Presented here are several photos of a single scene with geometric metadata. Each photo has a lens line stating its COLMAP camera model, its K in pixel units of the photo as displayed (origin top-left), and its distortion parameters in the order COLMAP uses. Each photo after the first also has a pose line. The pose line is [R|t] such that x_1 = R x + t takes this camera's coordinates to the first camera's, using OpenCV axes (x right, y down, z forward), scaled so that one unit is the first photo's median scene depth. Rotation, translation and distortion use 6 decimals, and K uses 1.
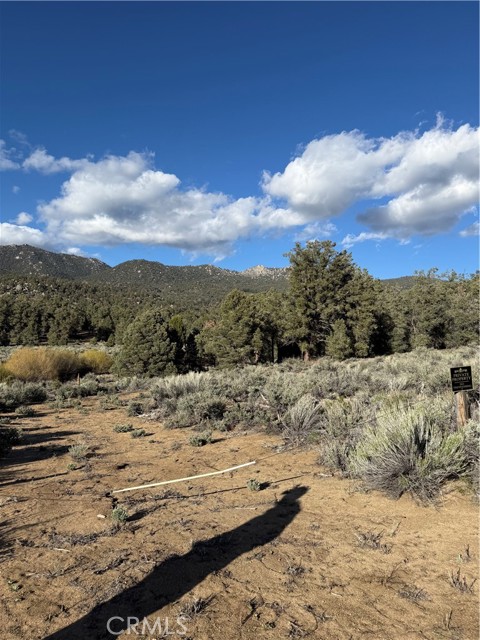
lens RADIAL K [[443.4, 0, 239.6], [0, 443.4, 314.5], [0, 0, 1]] dist [0.064362, -0.105880]
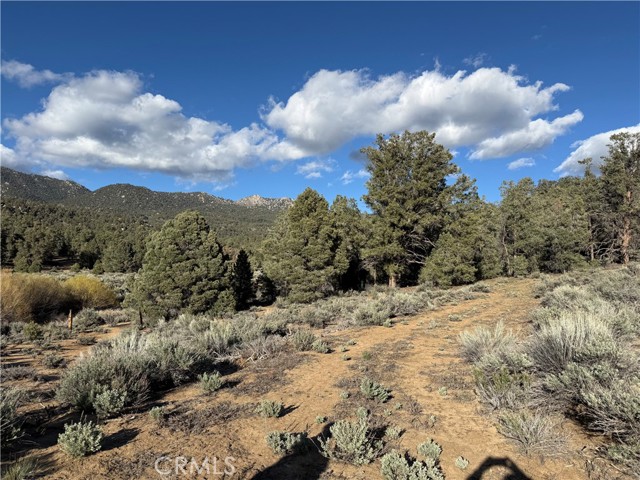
lens RADIAL K [[443.4, 0, 322.2], [0, 443.4, 239.2], [0, 0, 1]] dist [0.064362, -0.105880]
pose [[0.980256, 0.018045, 0.196906, -0.110849], [-0.015137, 0.999753, -0.016263, 0.031391], [-0.197151, 0.012962, 0.980287, 0.254135]]
